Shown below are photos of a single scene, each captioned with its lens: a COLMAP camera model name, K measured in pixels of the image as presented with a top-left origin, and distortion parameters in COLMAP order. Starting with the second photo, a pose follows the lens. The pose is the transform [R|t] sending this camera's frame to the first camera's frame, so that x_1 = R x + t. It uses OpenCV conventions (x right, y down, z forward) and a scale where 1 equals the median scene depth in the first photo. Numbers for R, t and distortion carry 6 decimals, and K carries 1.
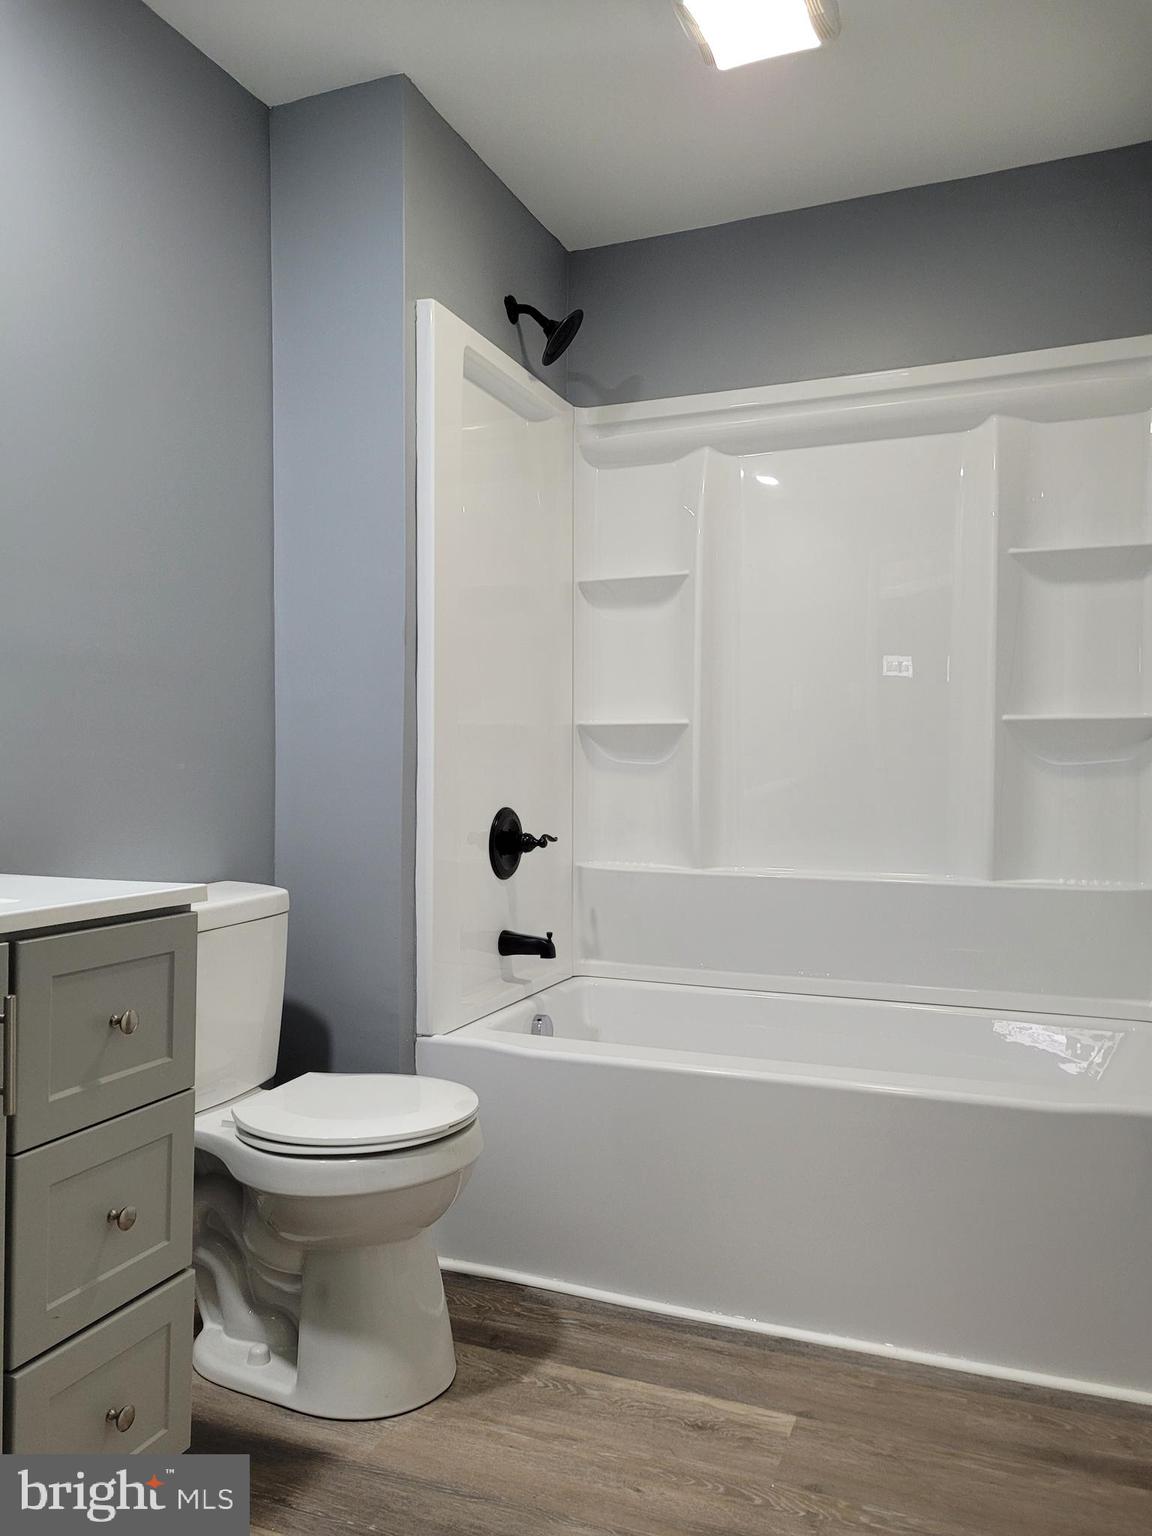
lens RADIAL K [[1142.5, 0, 580.3], [0, 1142.5, 774.7], [0, 0, 1]] dist [0.051280, -0.032693]
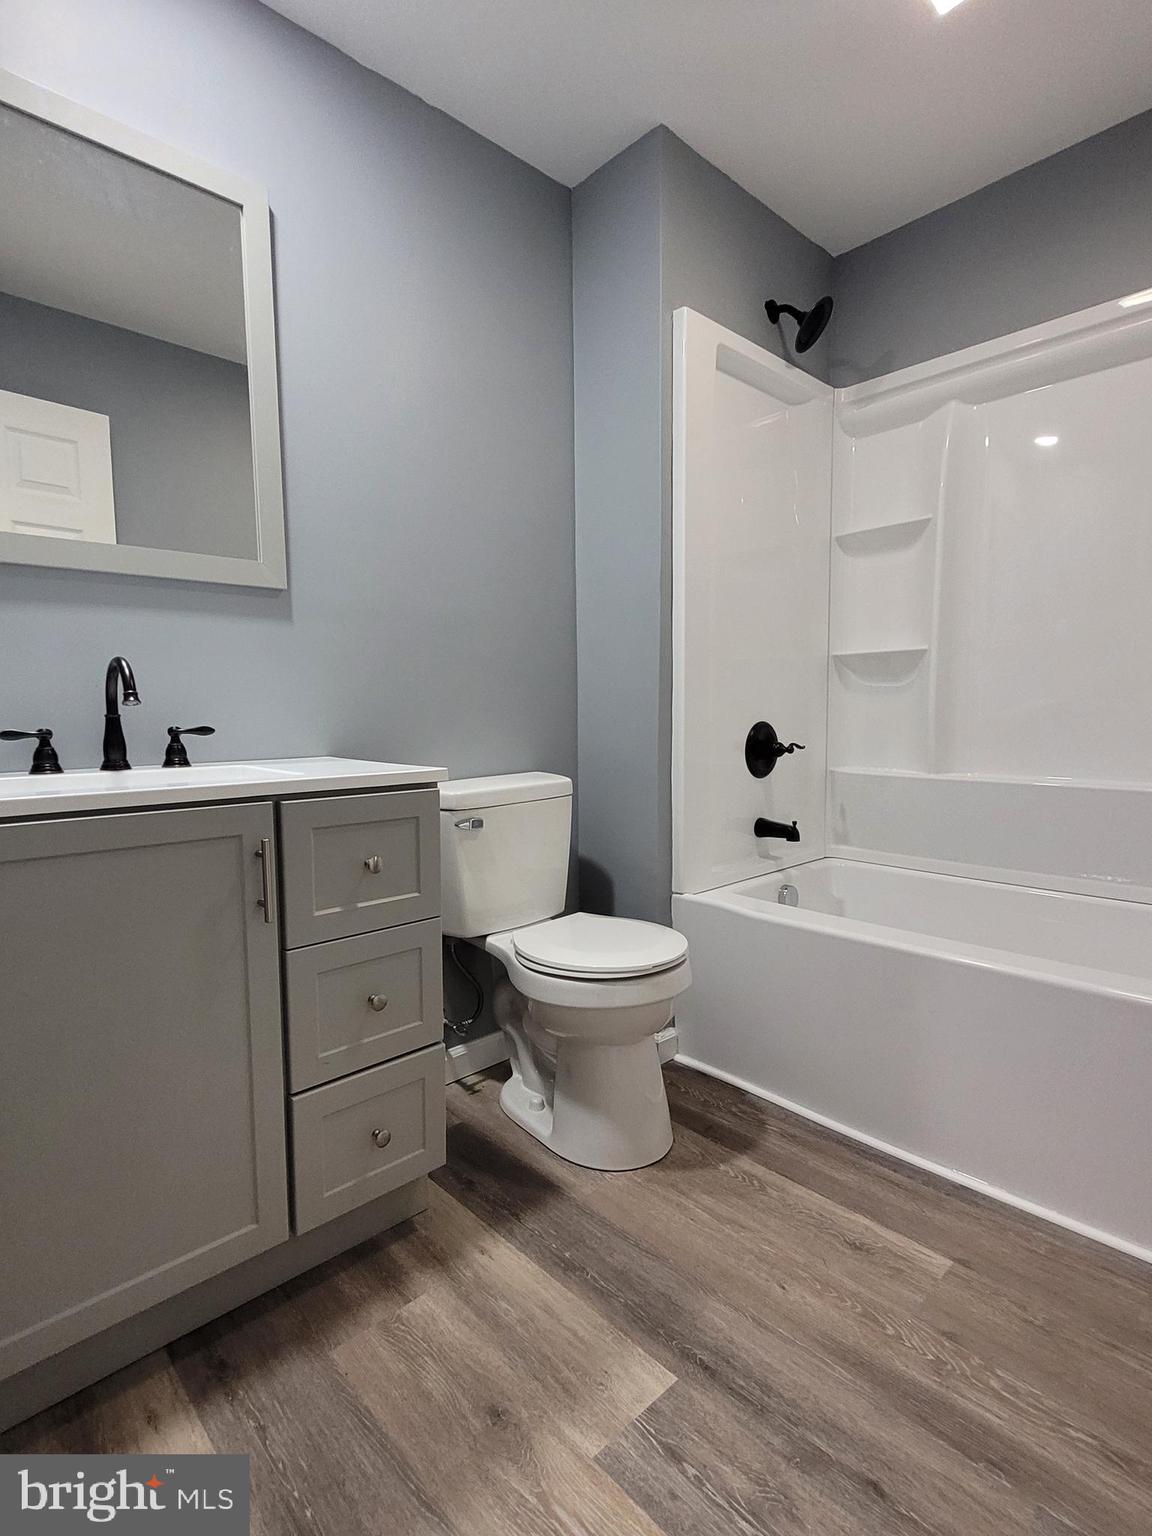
lens RADIAL K [[760.1, 0, 572.9], [0, 760.1, 771.8], [0, 0, 1]] dist [0.003177, 0.000838]
pose [[0.904056, 0.025608, -0.426646, 0.139192], [0.007706, 0.997065, 0.076176, 0.024445], [0.427345, -0.072155, 0.901205, 0.195760]]
